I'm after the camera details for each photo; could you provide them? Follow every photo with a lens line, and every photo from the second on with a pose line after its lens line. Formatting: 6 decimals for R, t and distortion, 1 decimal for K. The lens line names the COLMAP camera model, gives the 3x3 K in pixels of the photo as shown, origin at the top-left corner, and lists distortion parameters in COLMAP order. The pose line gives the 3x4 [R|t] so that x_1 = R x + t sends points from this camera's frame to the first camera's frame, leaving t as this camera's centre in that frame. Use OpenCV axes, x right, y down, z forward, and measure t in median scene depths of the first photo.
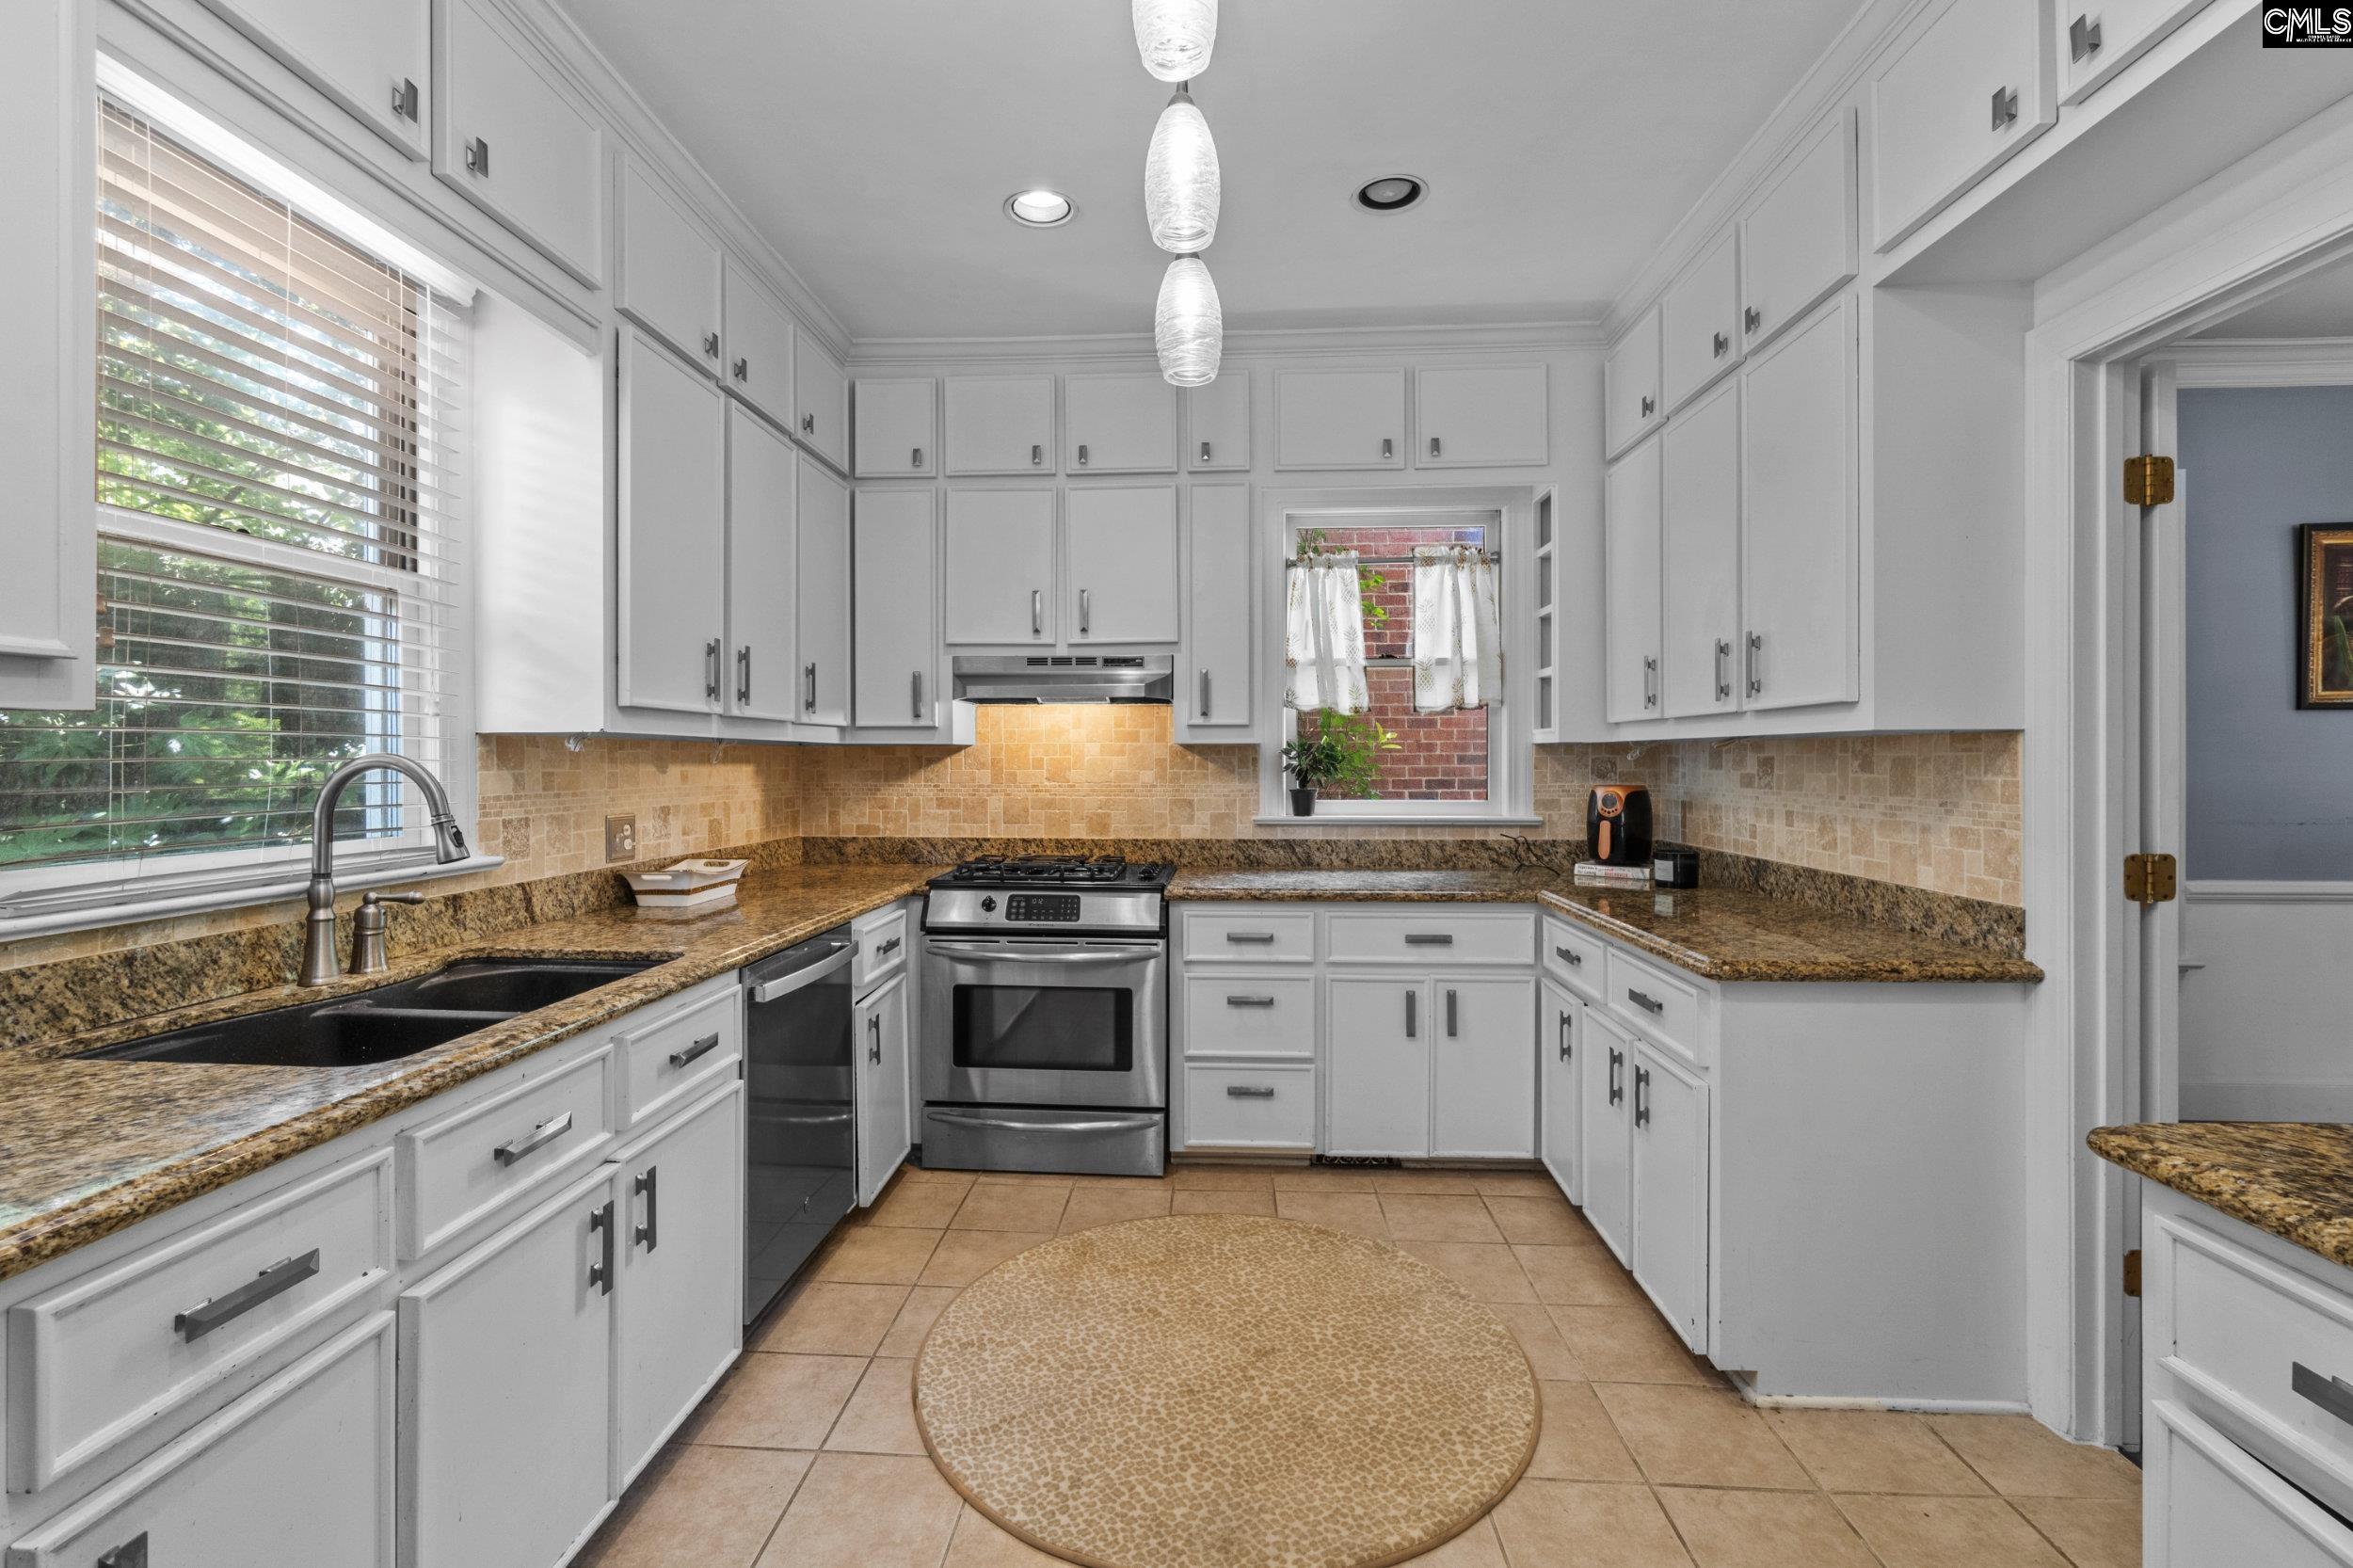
lens RADIAL K [[1013.9, 0, 1170.5], [0, 1013.9, 767.8], [0, 0, 1]] dist [-0.004771, 0.000749]
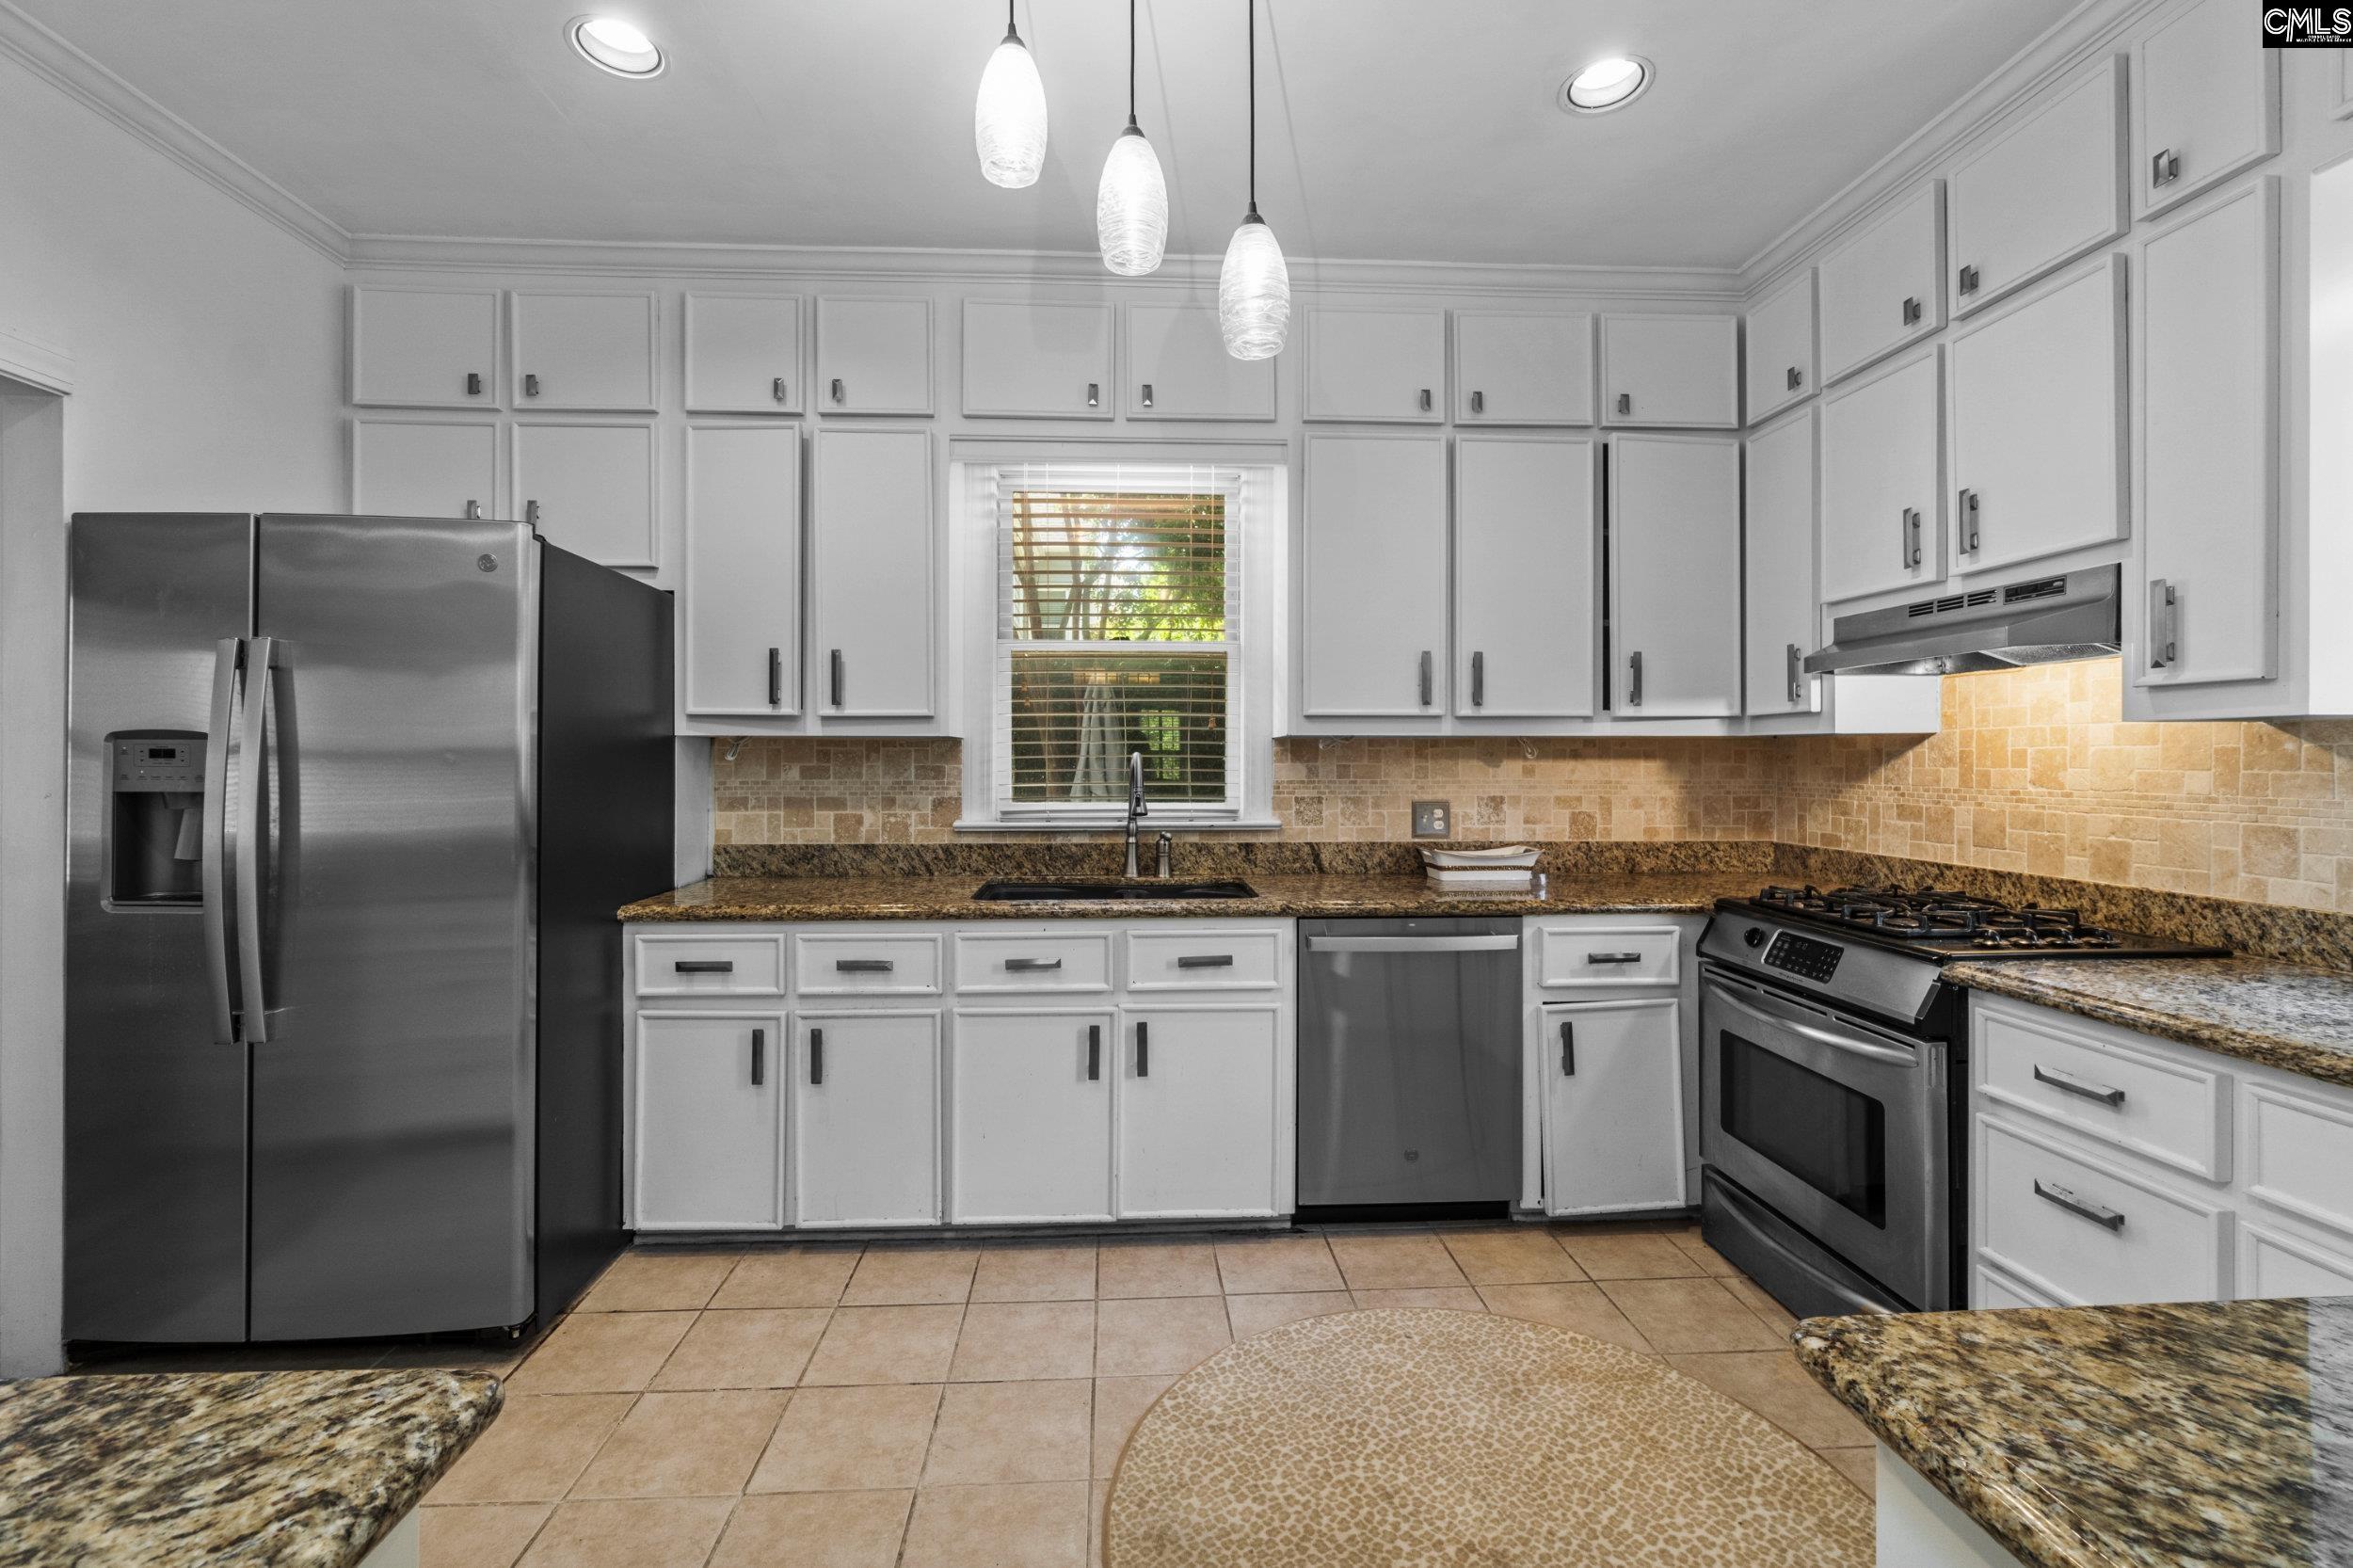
lens RADIAL K [[1013.9, 0, 1176.5], [0, 1013.9, 765.7], [0, 0, 1]] dist [-0.004771, 0.000749]
pose [[0.117884, 0.005301, -0.993013, 0.753155], [-0.005333, 0.999975, 0.004705, 0.000329], [0.993013, 0.004741, 0.117909, 0.646670]]
